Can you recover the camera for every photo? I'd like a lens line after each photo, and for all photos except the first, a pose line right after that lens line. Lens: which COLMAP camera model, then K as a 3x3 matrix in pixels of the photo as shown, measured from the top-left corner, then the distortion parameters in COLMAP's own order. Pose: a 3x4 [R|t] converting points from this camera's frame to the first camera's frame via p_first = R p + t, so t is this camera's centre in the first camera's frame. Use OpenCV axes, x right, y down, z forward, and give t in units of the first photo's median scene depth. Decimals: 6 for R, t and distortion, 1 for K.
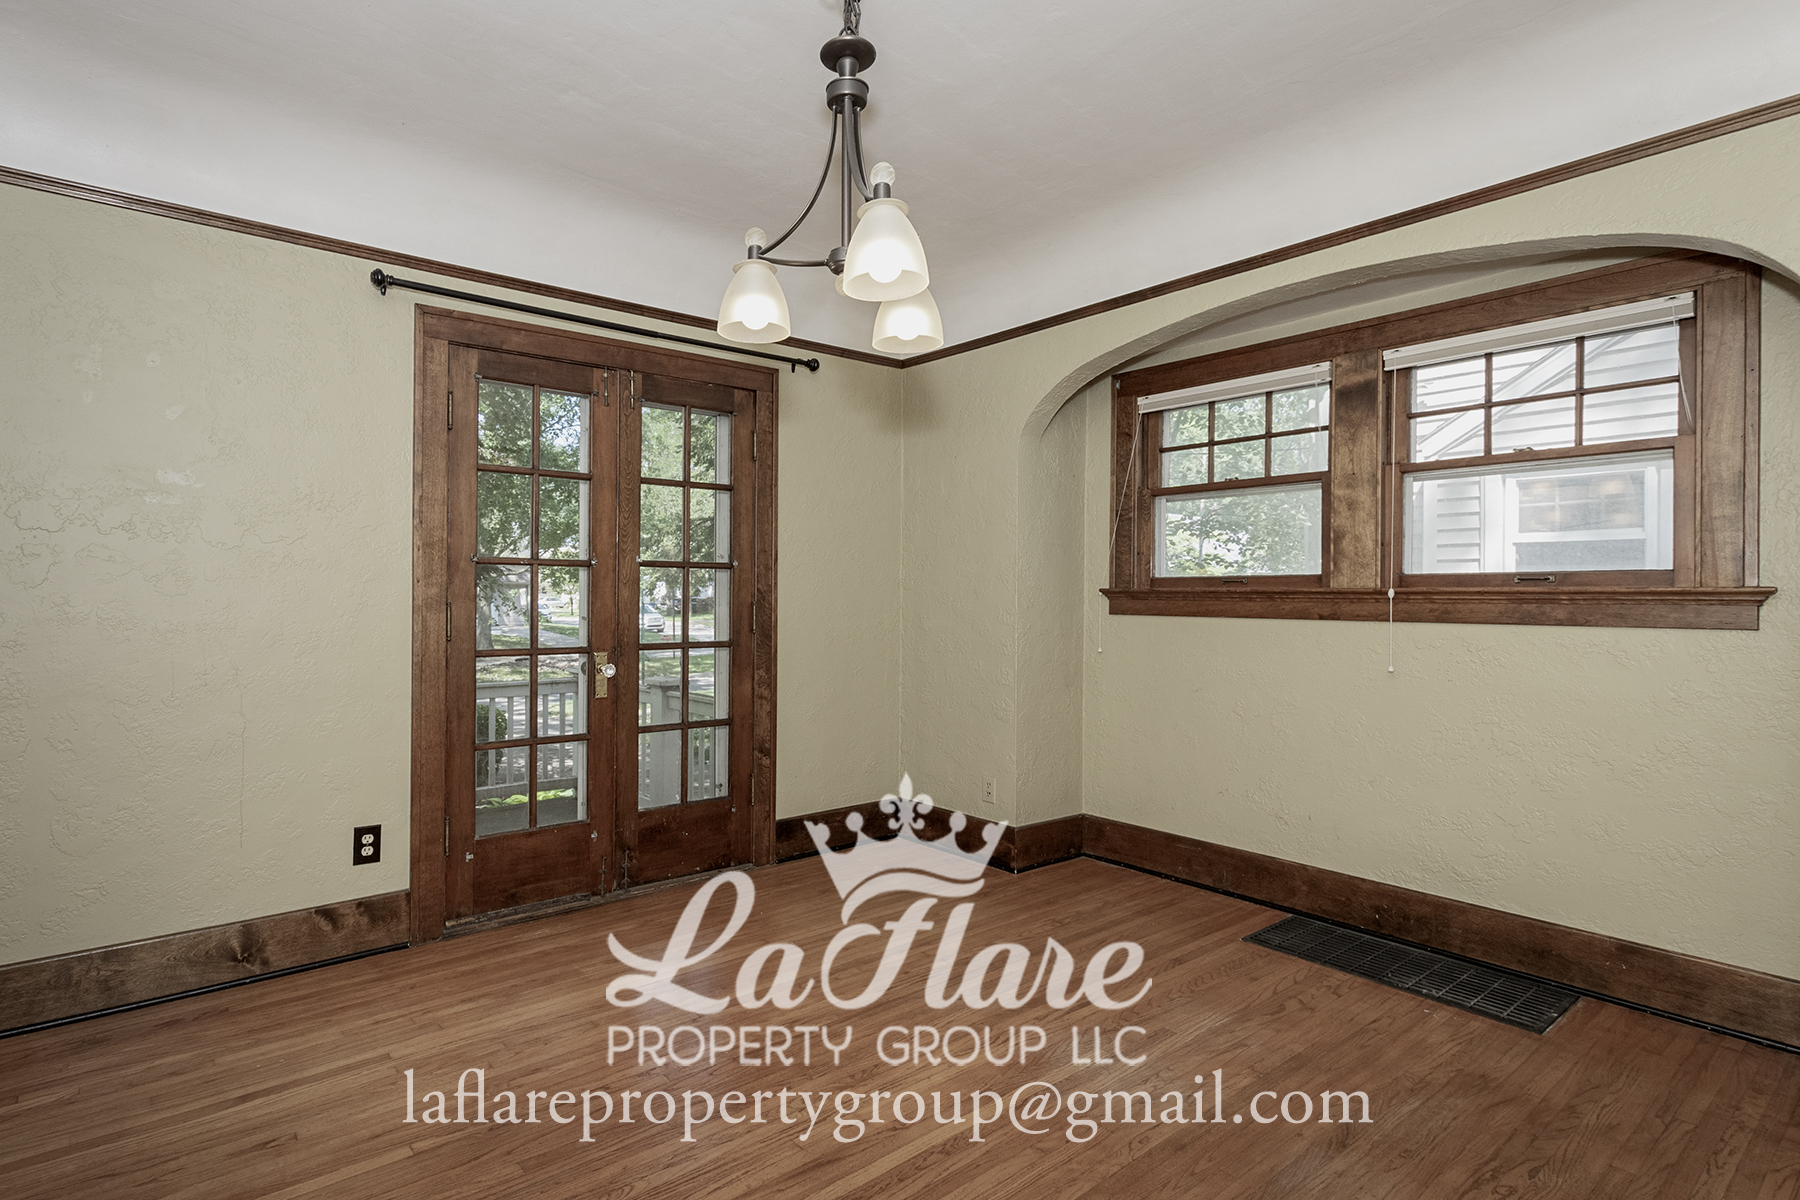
lens RADIAL K [[825.4, 0, 841.8], [0, 825.4, 550.2], [0, 0, 1]] dist [-0.011814, 0.000016]
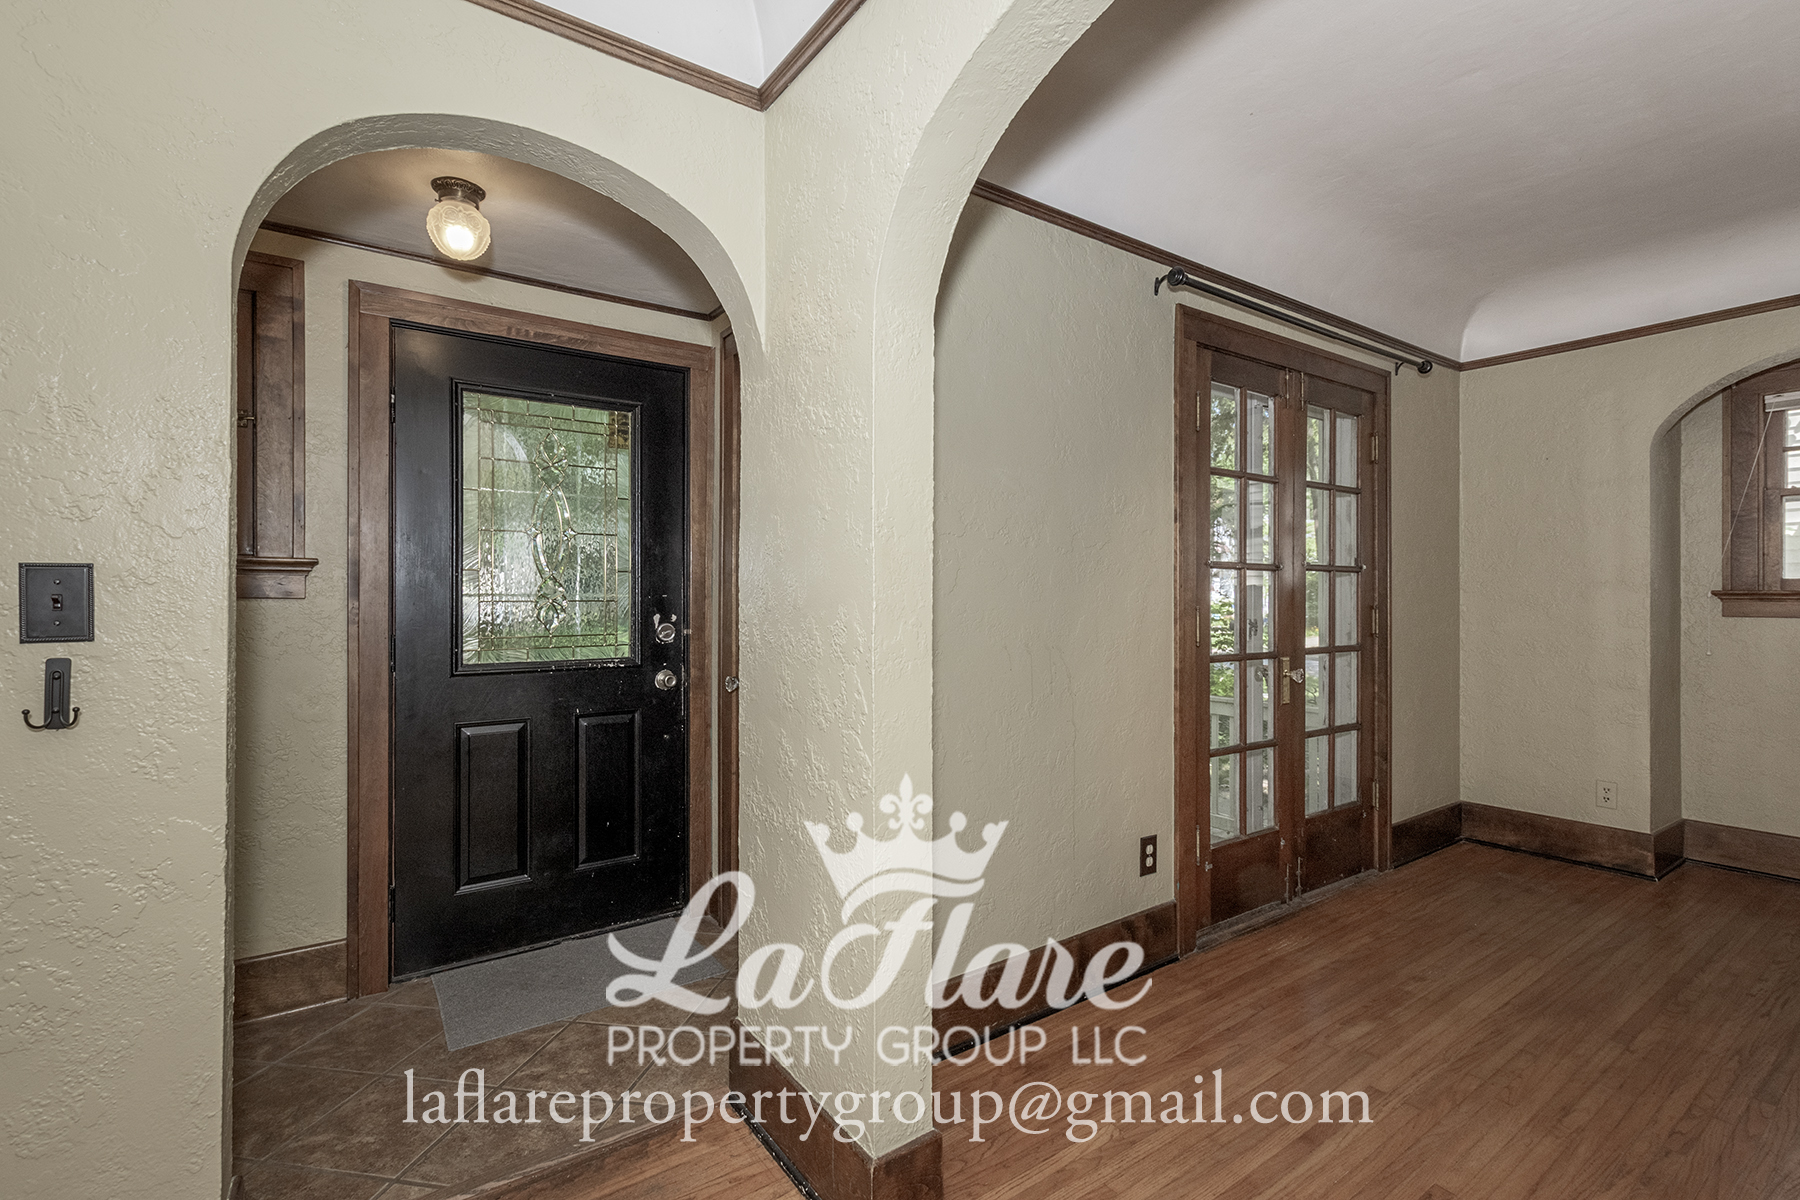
lens RADIAL K [[814.7, 0, 843.9], [0, 814.7, 545.5], [0, 0, 1]] dist [-0.002647, 0.000049]
pose [[0.999991, -0.001743, 0.003887, -0.743758], [0.001776, 0.999964, -0.008336, -0.002154], [-0.003872, 0.008343, 0.999958, 0.022349]]
